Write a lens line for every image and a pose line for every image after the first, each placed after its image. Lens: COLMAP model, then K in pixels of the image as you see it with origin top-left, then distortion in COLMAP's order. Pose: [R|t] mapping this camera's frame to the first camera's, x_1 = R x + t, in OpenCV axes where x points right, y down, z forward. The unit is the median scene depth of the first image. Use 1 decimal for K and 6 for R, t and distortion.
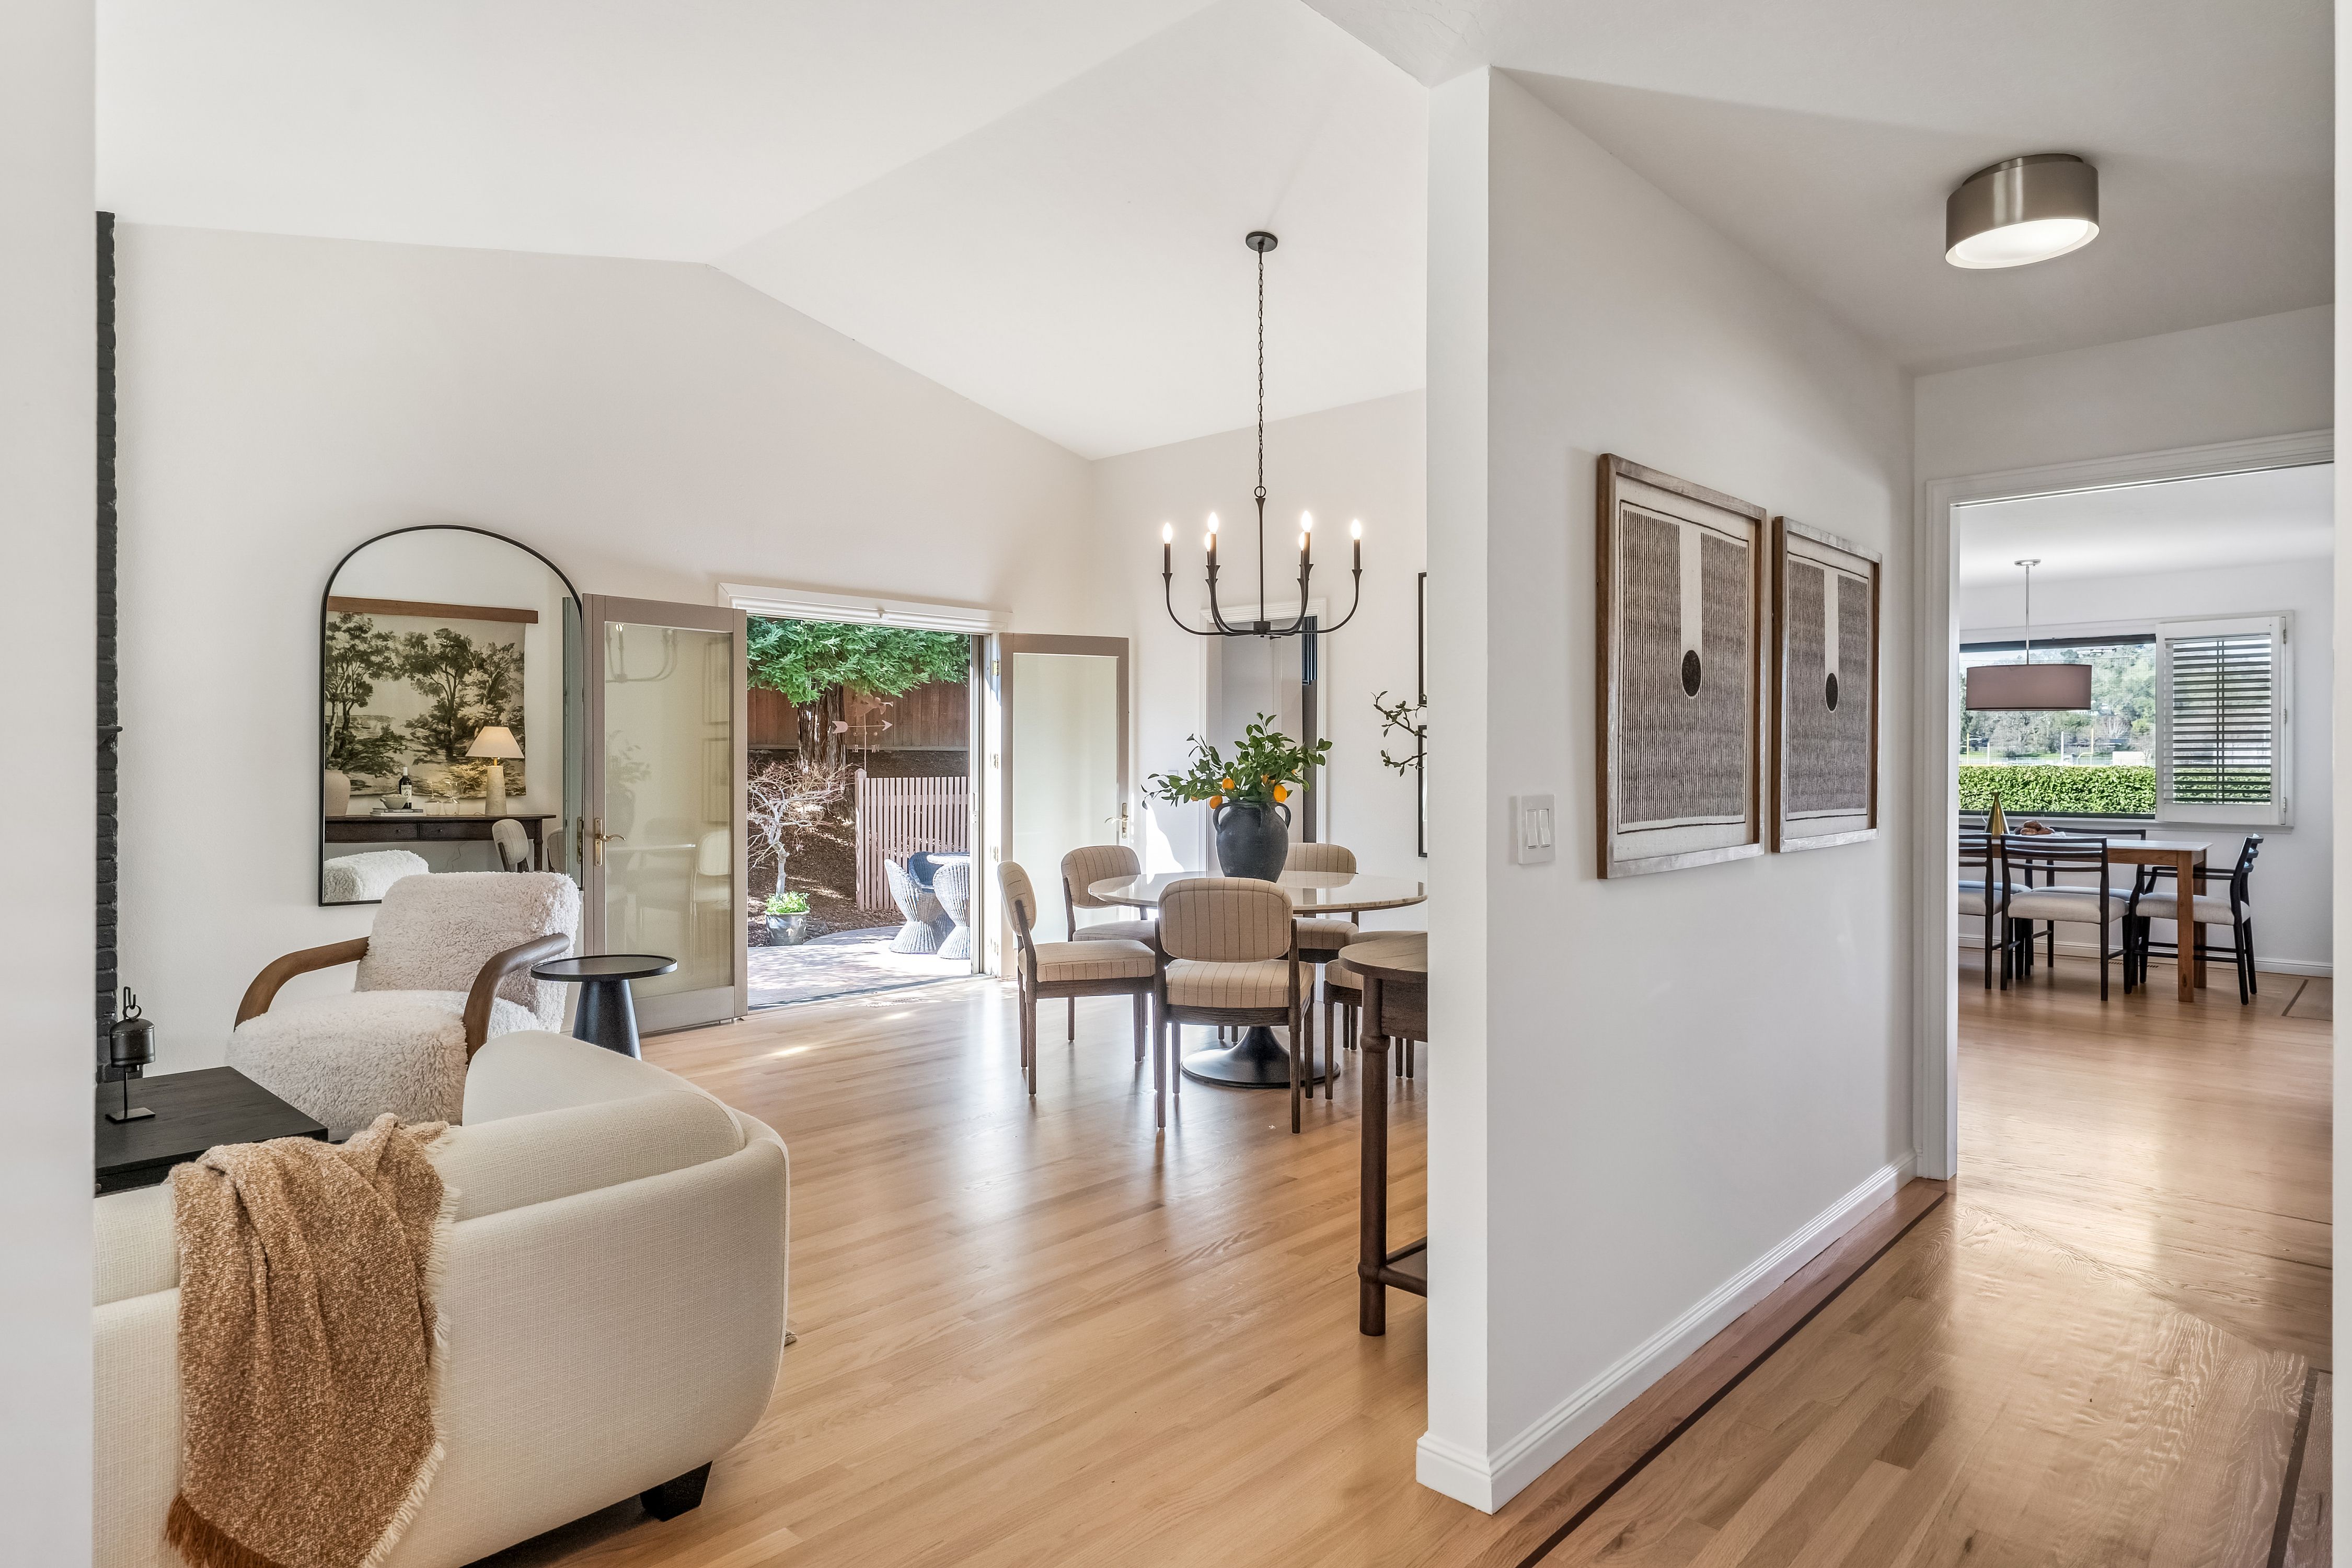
lens RADIAL K [[1316.2, 0, 1175.7], [0, 1316.2, 776.1], [0, 0, 1]] dist [-0.017170, -0.000903]
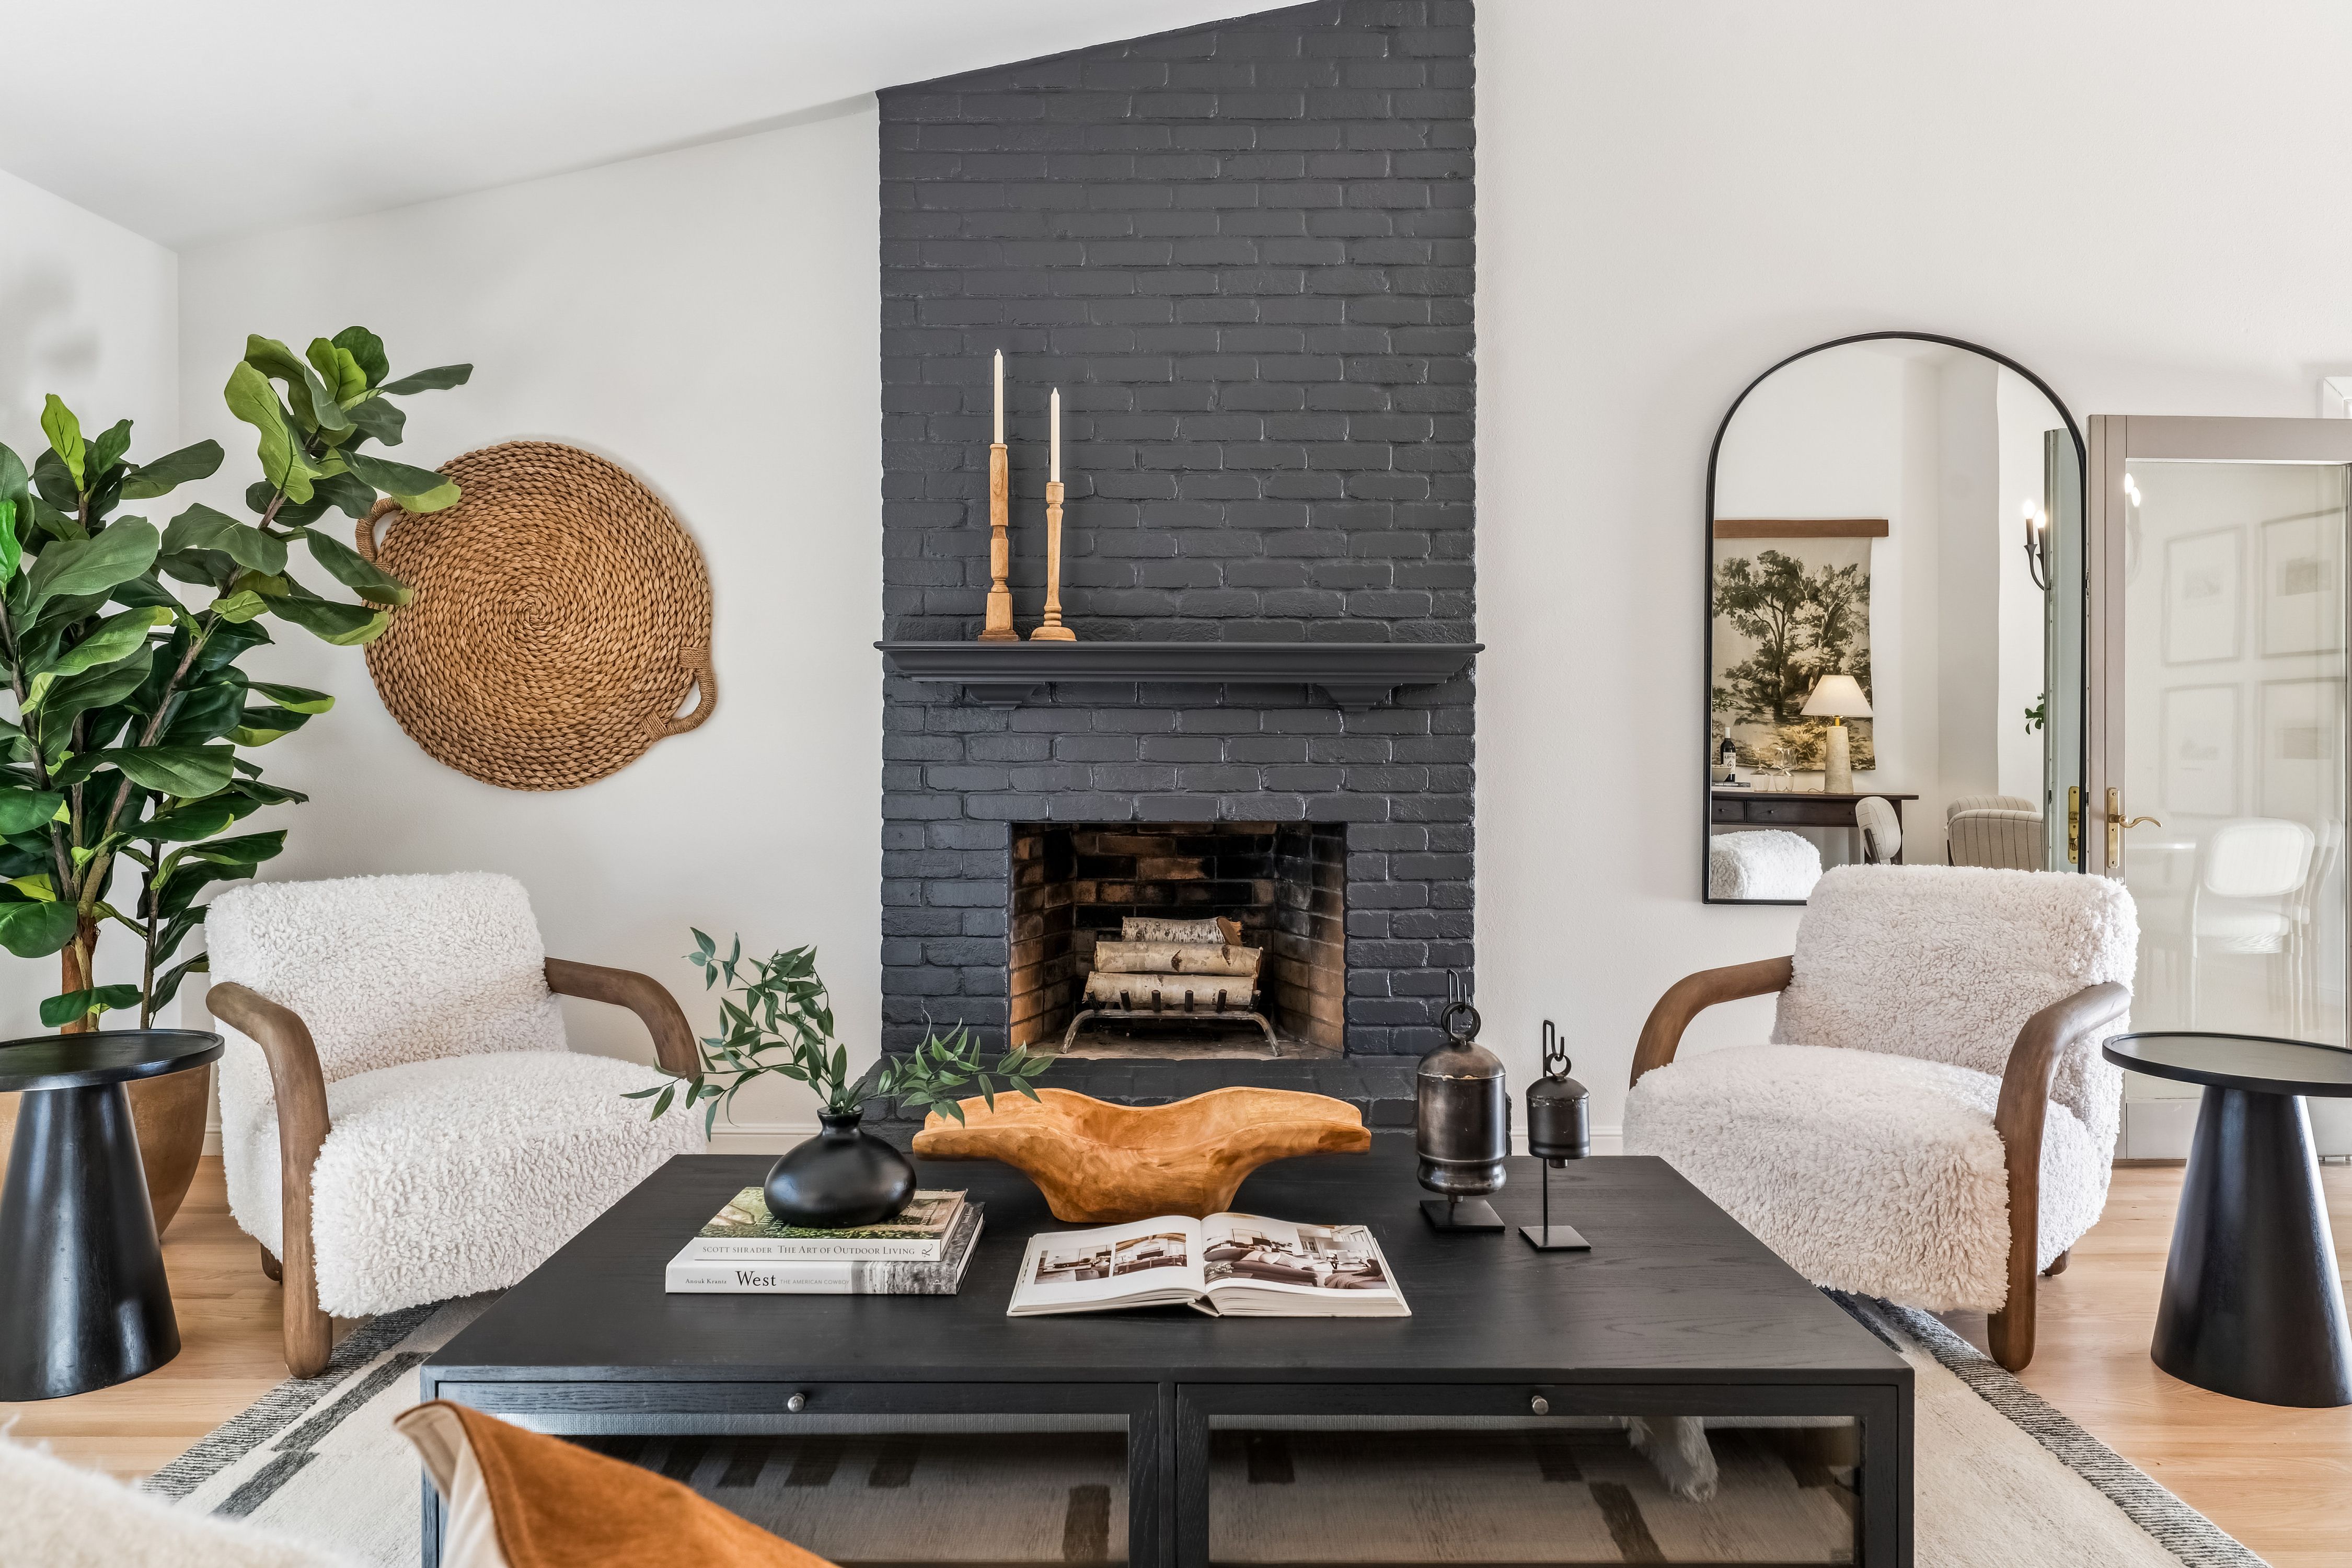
lens RADIAL K [[1555.3, 0, 1186.8], [0, 1555.3, 751.7], [0, 0, 1]] dist [0.005541, 0.001256]
pose [[0.685005, 0.000841, -0.728538, -0.162025], [-0.007027, 0.999960, -0.005453, 0.017126], [0.728504, 0.008855, 0.684984, 0.156501]]
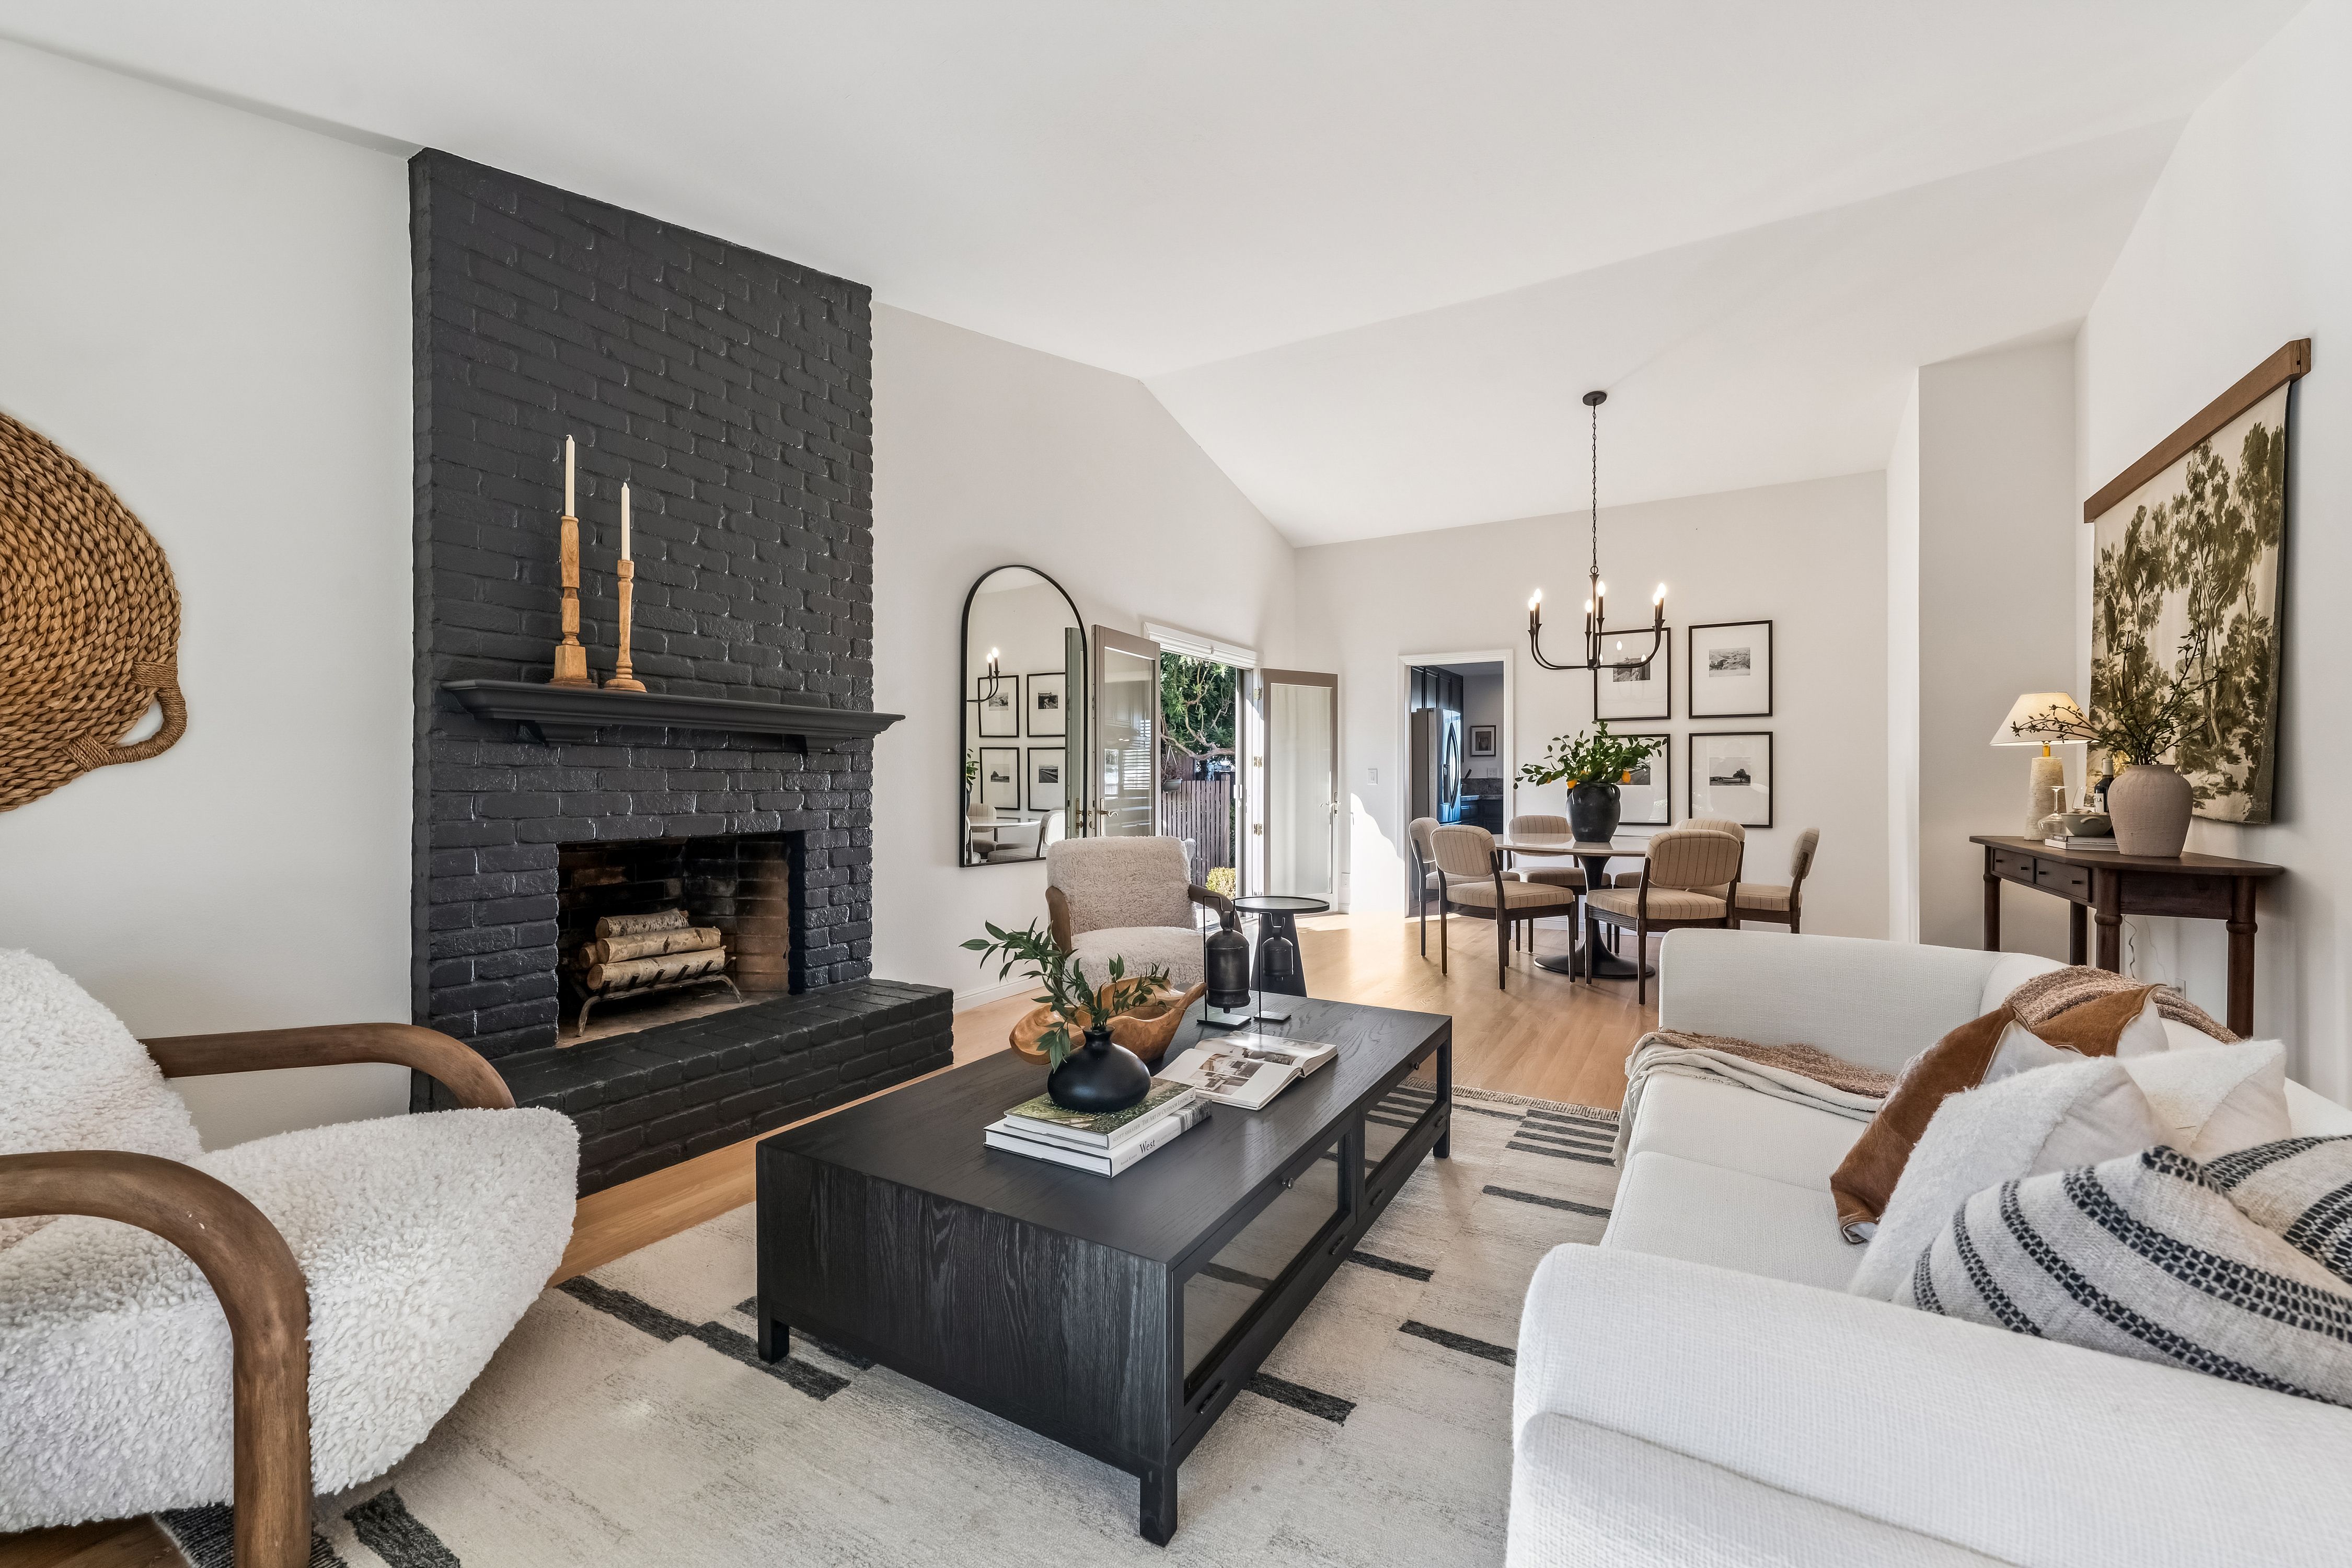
lens RADIAL K [[943.8, 0, 1167.6], [0, 943.8, 777.8], [0, 0, 1]] dist [0.000267, 0.000021]
pose [[0.976715, 0.000264, 0.214541, -0.440004], [0.002545, 0.999915, -0.012816, 0.018138], [-0.214526, 0.013063, 0.976631, 0.059280]]
